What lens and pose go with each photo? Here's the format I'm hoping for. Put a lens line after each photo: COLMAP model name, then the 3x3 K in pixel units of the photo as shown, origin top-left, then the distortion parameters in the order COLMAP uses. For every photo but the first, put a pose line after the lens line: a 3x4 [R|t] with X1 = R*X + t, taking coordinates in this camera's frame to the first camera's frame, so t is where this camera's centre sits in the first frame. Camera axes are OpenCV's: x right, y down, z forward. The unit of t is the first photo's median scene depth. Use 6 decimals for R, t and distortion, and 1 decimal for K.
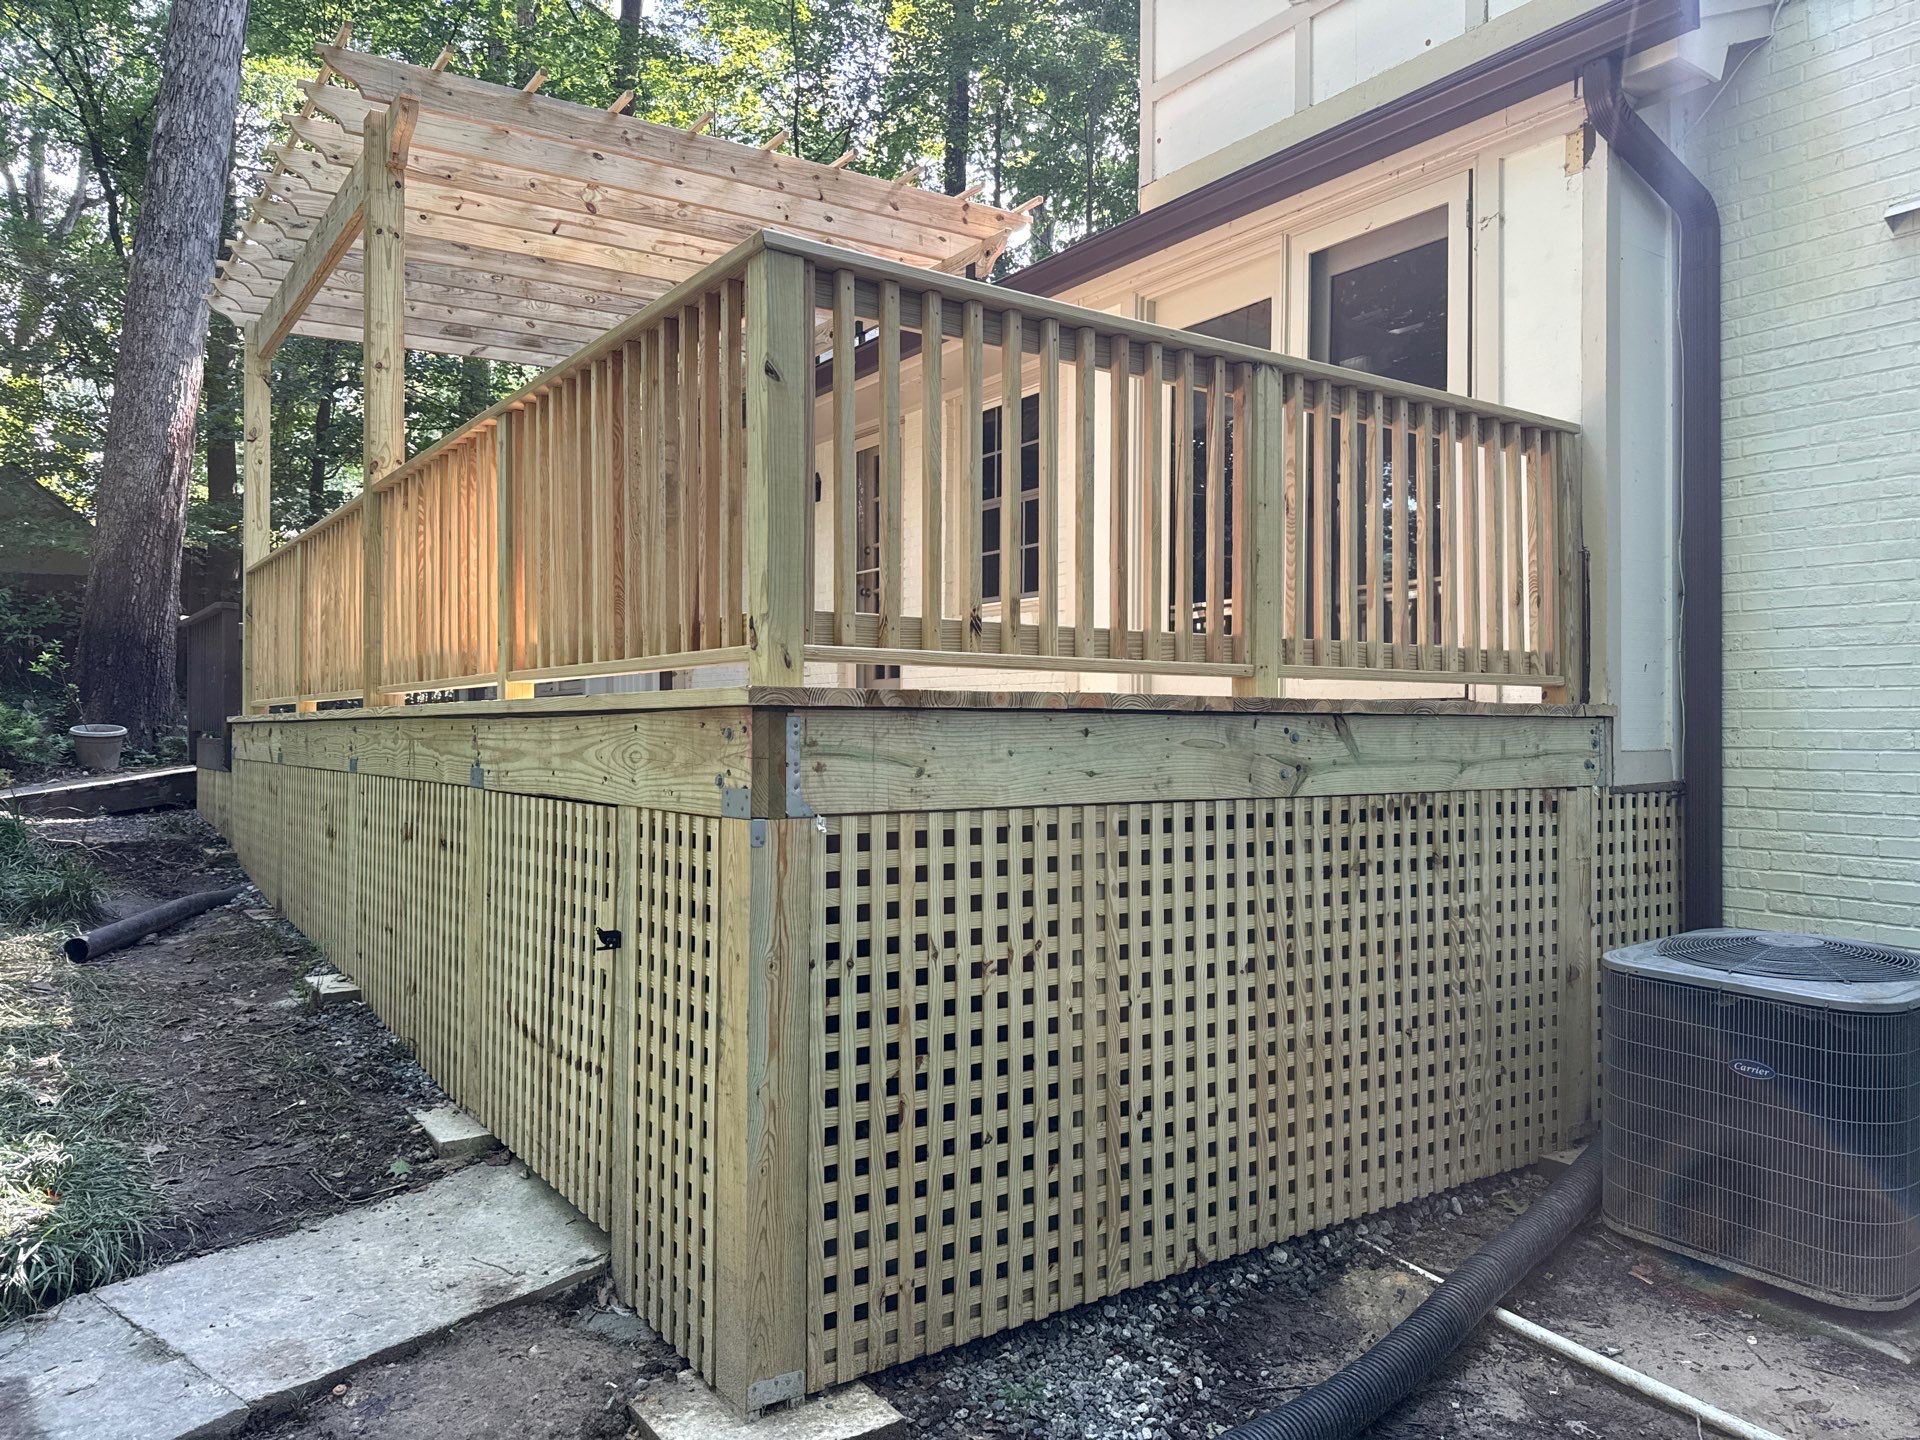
lens RADIAL K [[1306.4, 0, 964.8], [0, 1306.4, 715.0], [0, 0, 1]] dist [0.054021, -0.059588]
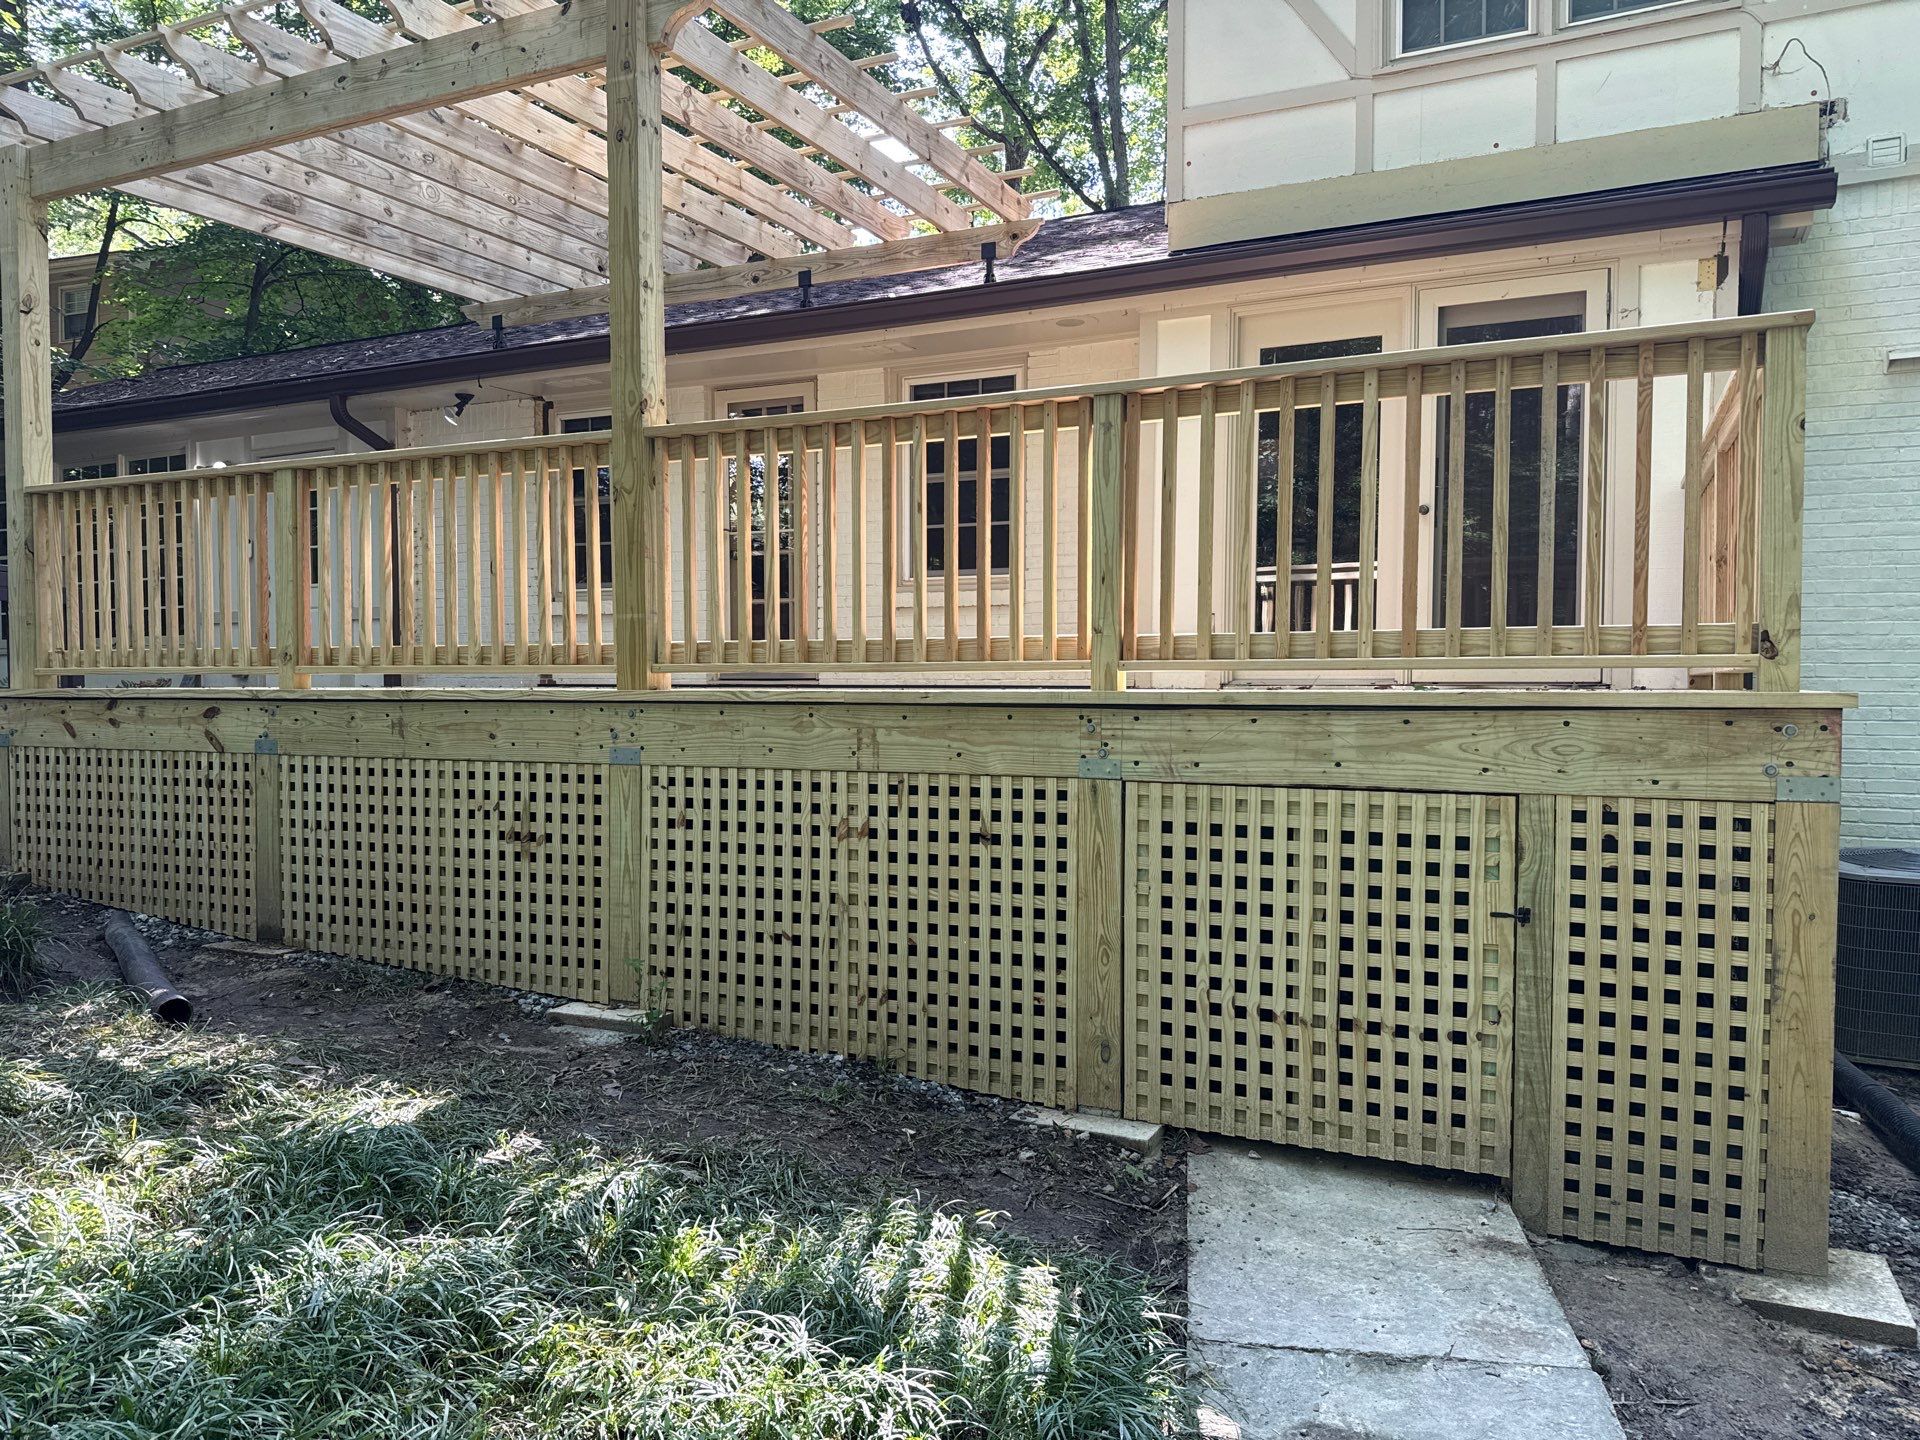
lens RADIAL K [[1306.4, 0, 964.8], [0, 1306.4, 715.0], [0, 0, 1]] dist [0.054021, -0.059588]
pose [[0.871284, -0.011913, 0.490635, -0.811419], [-0.005491, 0.999406, 0.034019, -0.021662], [-0.490749, -0.032334, 0.870701, 0.182451]]
